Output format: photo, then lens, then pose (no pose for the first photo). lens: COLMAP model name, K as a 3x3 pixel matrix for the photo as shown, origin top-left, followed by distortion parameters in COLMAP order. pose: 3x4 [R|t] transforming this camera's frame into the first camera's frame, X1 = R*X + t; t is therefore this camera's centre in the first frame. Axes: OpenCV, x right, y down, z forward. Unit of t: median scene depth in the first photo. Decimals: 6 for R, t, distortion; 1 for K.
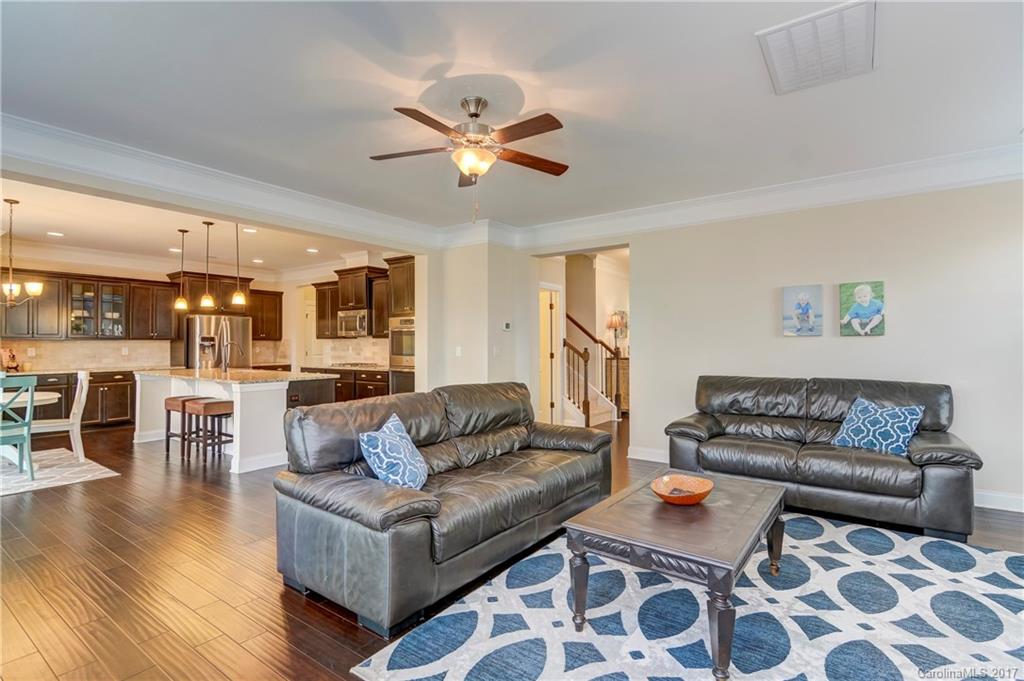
lens RADIAL K [[497.6, 0, 512.0], [0, 497.6, 340.5], [0, 0, 1]] dist [0.001542, -0.000568]
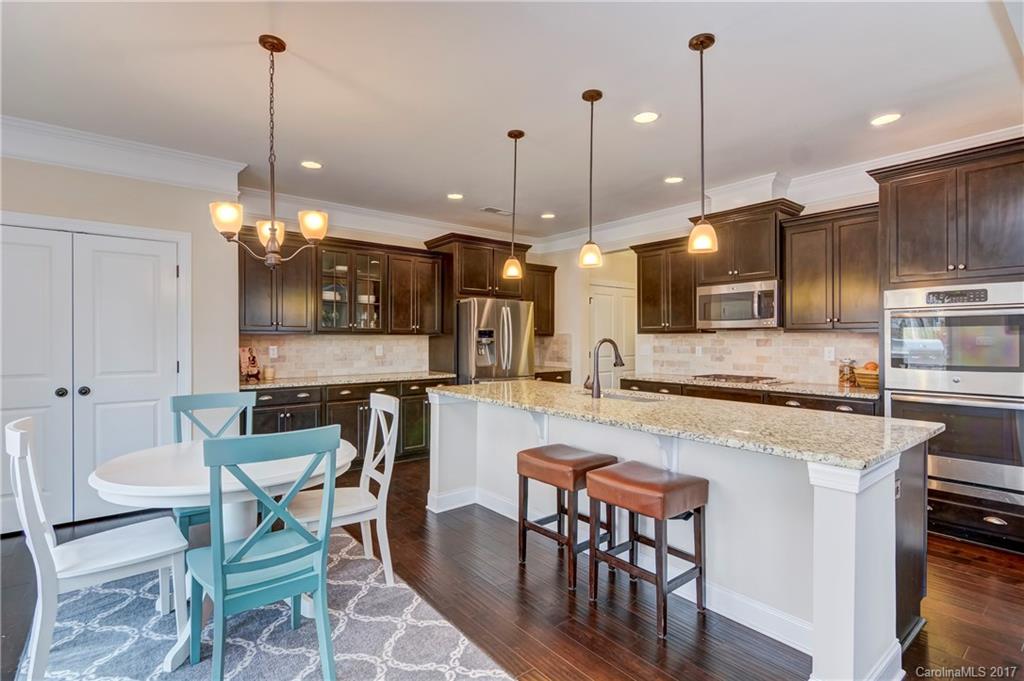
lens RADIAL K [[493.0, 0, 507.2], [0, 493.0, 340.0], [0, 0, 1]] dist [0.012552, -0.000623]
pose [[0.963386, 0.003733, -0.268091, -0.446300], [-0.001599, 0.999965, 0.008178, 0.000044], [0.268112, -0.007450, 0.963359, 0.405570]]
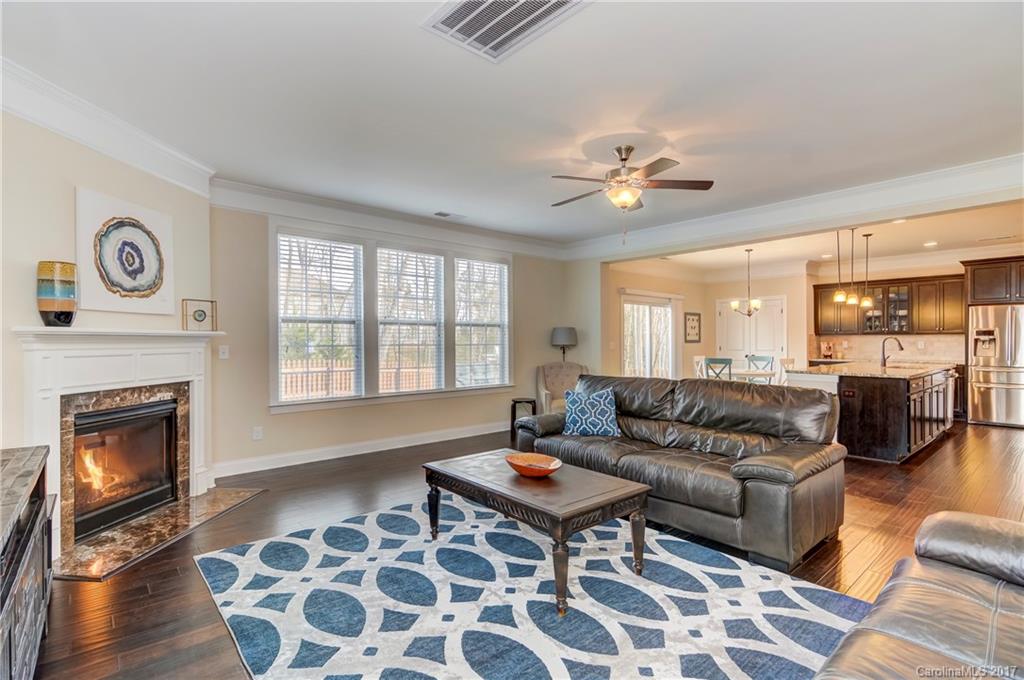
lens RADIAL K [[493.0, 0, 507.2], [0, 493.0, 339.5], [0, 0, 1]] dist [0.012552, -0.000623]
pose [[-0.226155, 0.002020, -0.974089, 0.499695], [0.009497, 0.999955, -0.000131, 0.001377], [0.974045, -0.009280, -0.226164, 0.404587]]
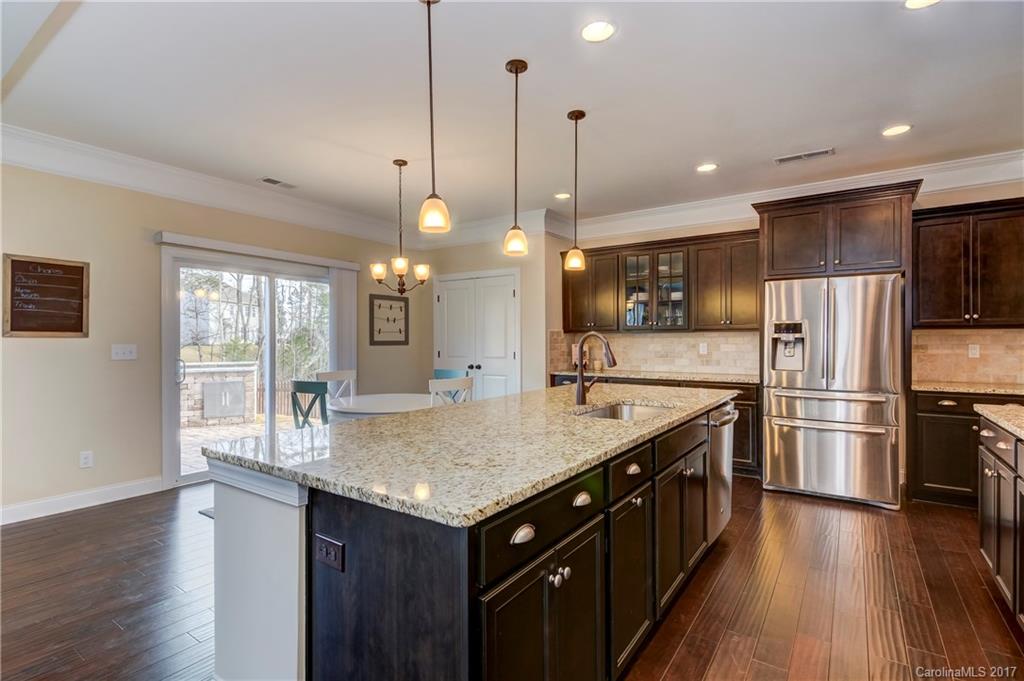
lens RADIAL K [[493.0, 0, 507.2], [0, 493.0, 340.0], [0, 0, 1]] dist [0.012552, -0.000623]
pose [[0.022550, 0.005508, -0.999731, -0.136690], [0.011356, 0.999919, 0.005765, 0.003309], [0.999681, -0.011483, 0.022486, 0.780625]]
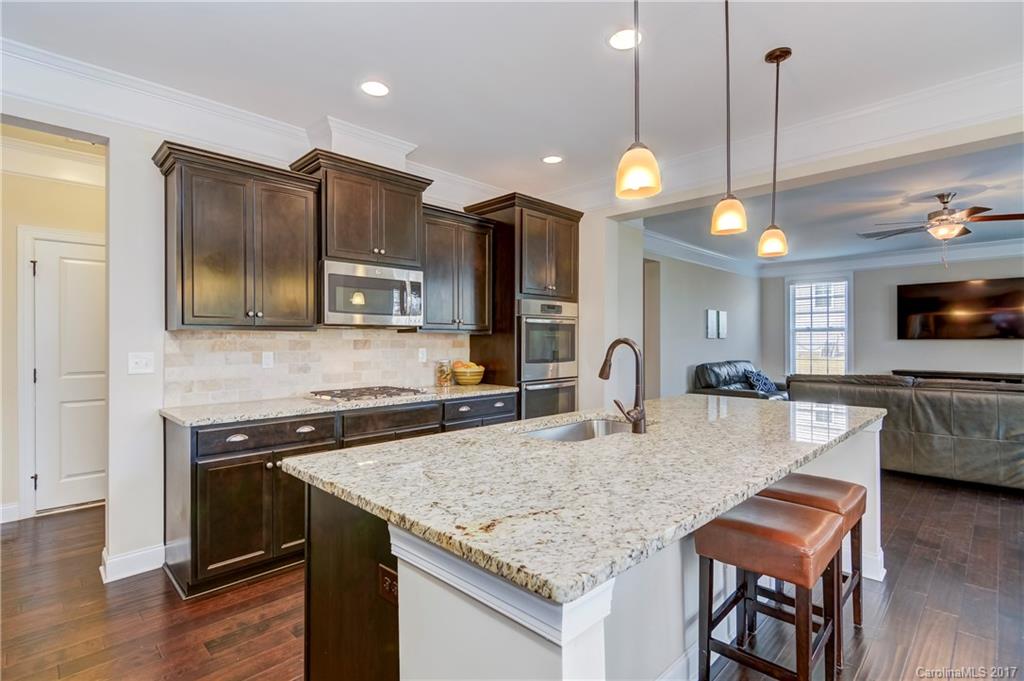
lens RADIAL K [[493.0, 0, 507.2], [0, 493.0, 340.0], [0, 0, 1]] dist [0.012552, -0.000623]
pose [[0.169156, 0.002784, 0.985585, -0.765706], [-0.005873, 0.999981, -0.001817, 0.003381], [-0.985572, -0.005481, 0.169169, 0.868153]]
